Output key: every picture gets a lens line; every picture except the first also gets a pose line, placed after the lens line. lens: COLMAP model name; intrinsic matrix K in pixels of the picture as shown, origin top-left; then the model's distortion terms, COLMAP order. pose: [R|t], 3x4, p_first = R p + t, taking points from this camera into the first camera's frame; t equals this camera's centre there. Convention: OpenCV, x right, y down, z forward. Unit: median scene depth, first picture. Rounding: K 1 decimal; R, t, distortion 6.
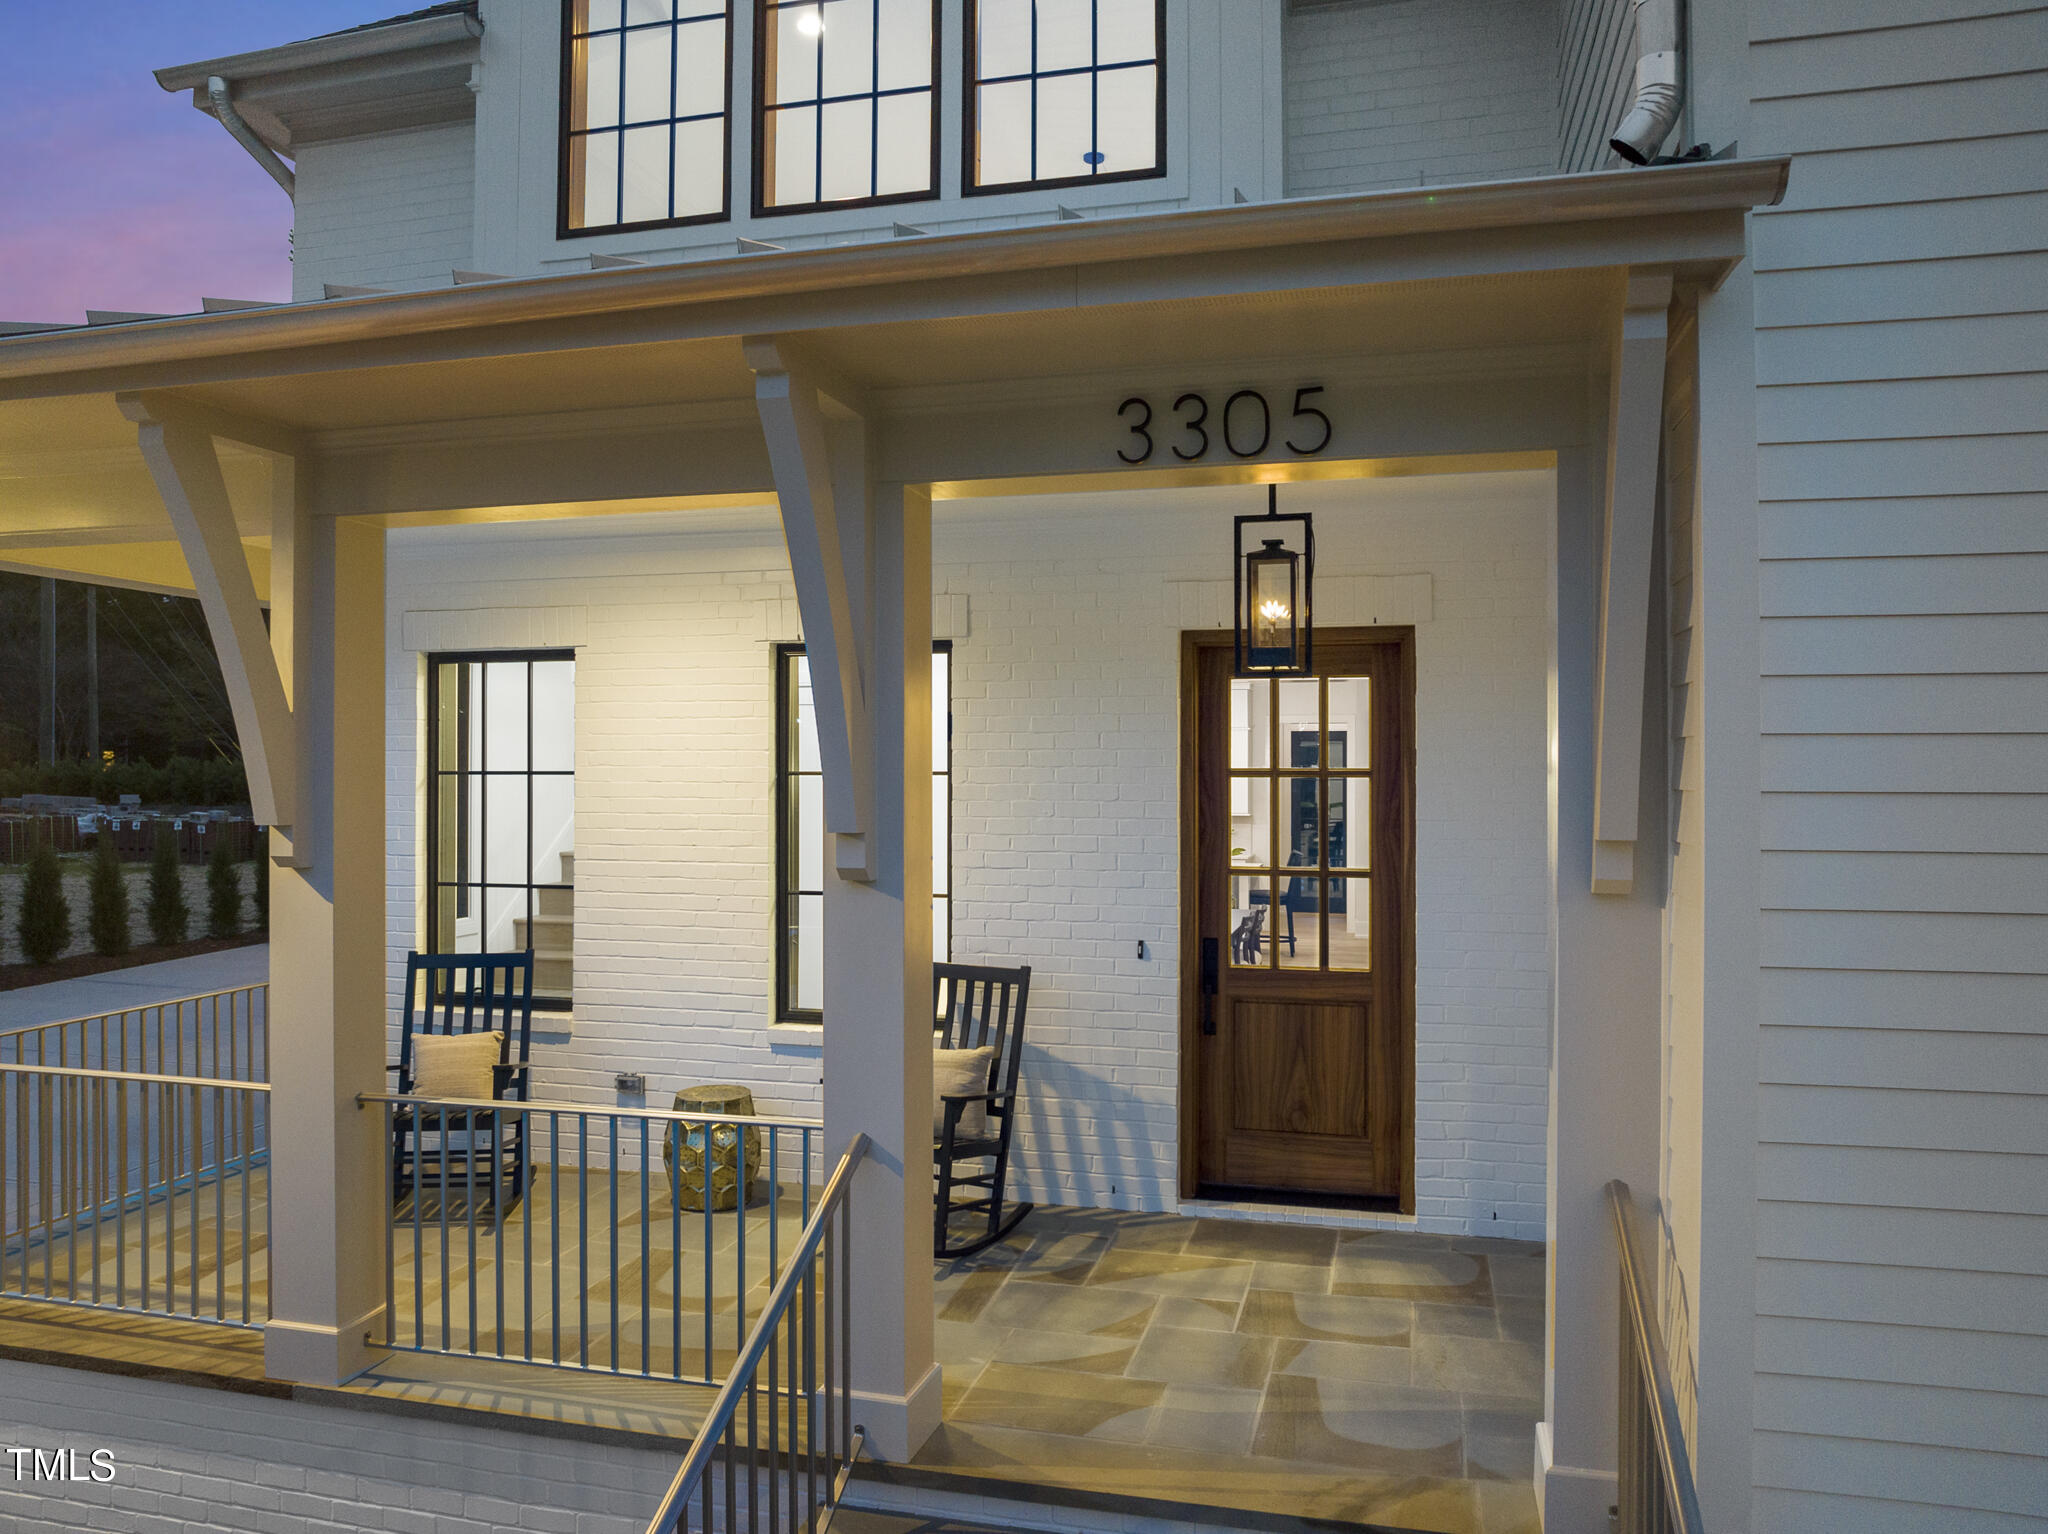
lens RADIAL K [[1465.4, 0, 1024.0], [0, 1465.4, 767.0], [0, 0, 1]] dist [-0.036943, 0.002744]
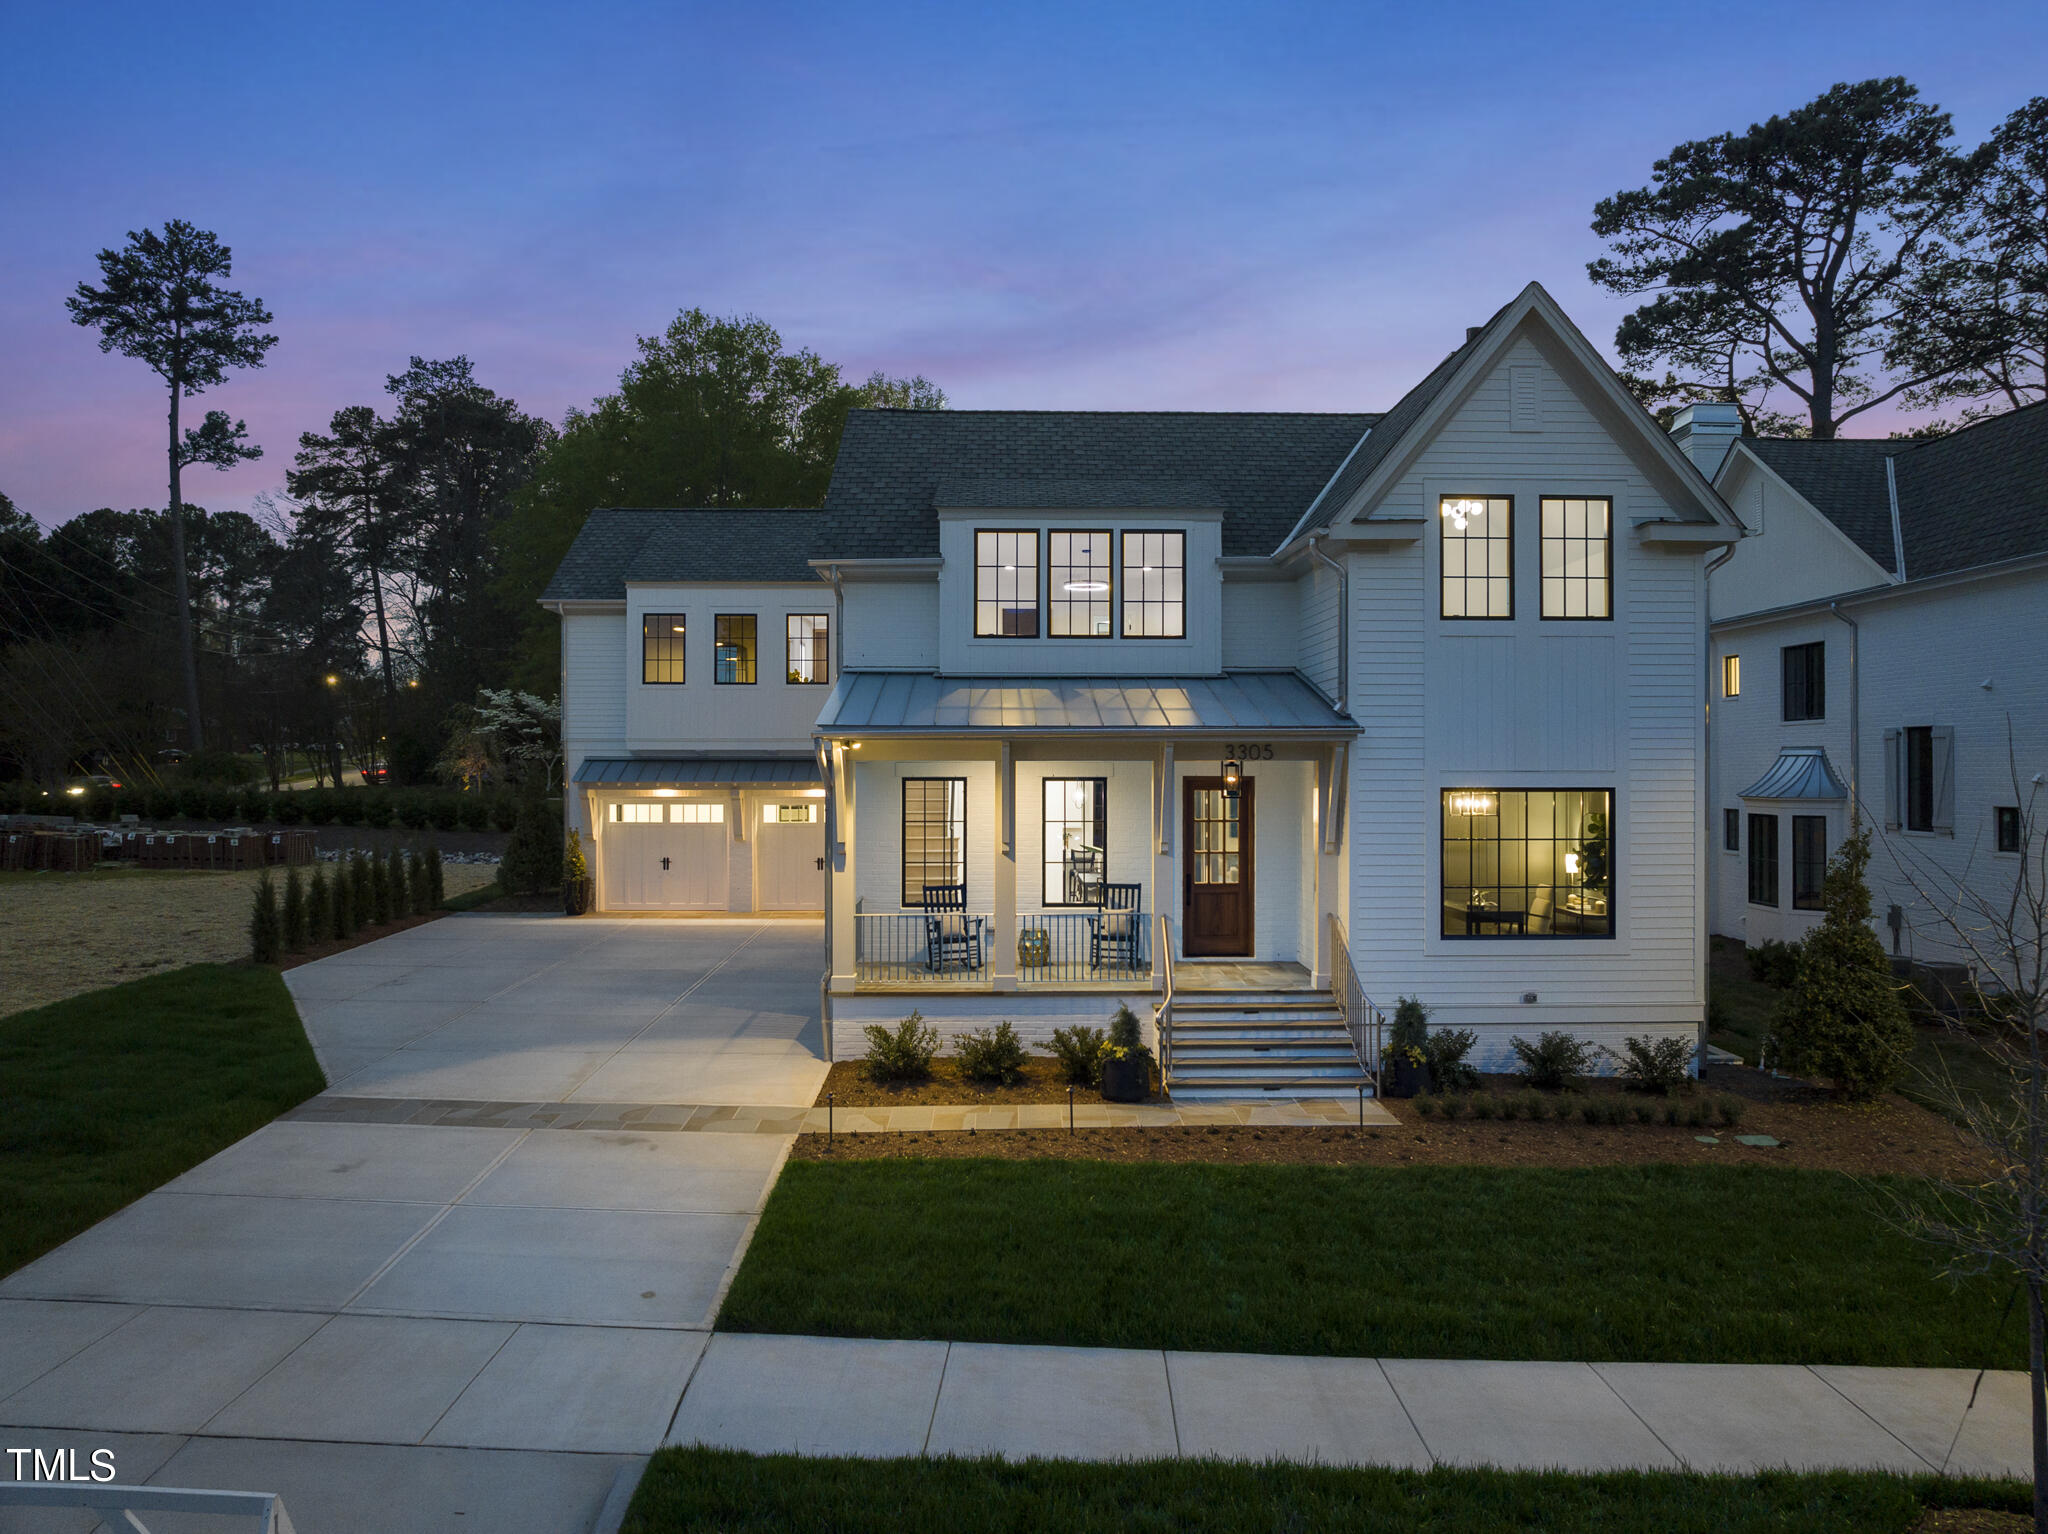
lens RADIAL K [[1443.7, 0, 1022.4], [0, 1443.7, 761.8], [0, 0, 1]] dist [-0.046200, 0.002117]
pose [[0.962539, -0.002093, 0.271136, -1.077994], [0.002221, 0.999998, -0.000166, -0.125349], [-0.271135, 0.000762, 0.962541, -1.912480]]
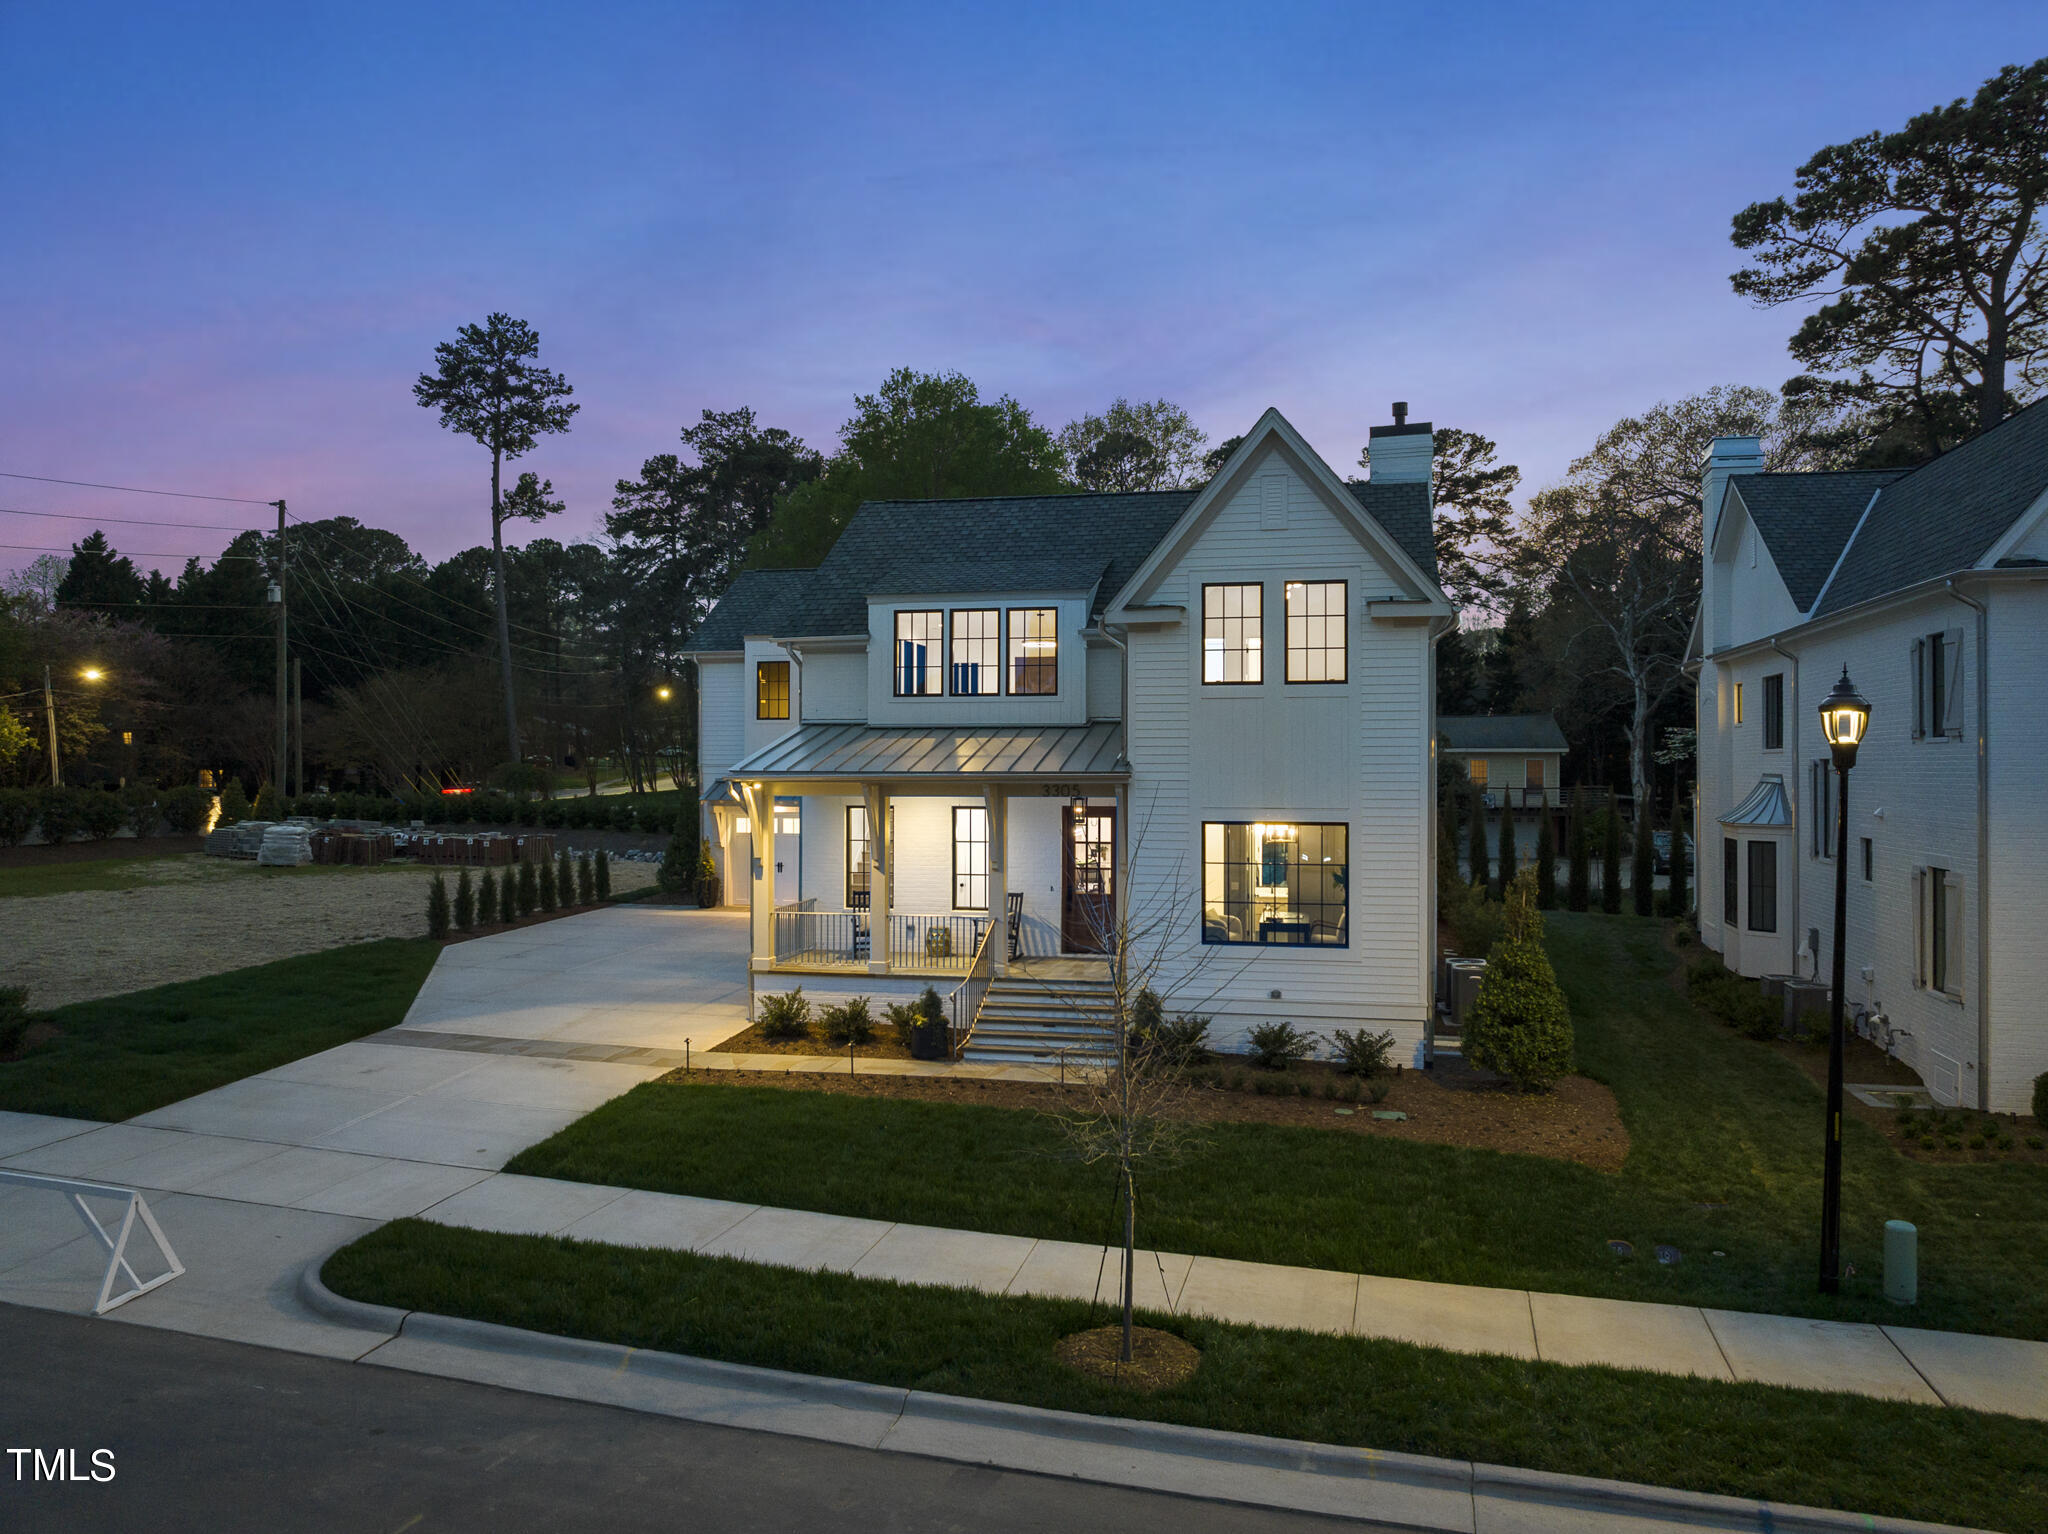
lens RADIAL K [[1455.3, 0, 1020.5], [0, 1455.3, 760.1], [0, 0, 1]] dist [-0.040355, 0.005356]
pose [[0.999456, -0.002597, 0.032873, -0.128763], [0.002644, 0.999996, -0.001388, -0.212626], [-0.032869, 0.001474, 0.999459, -2.873155]]
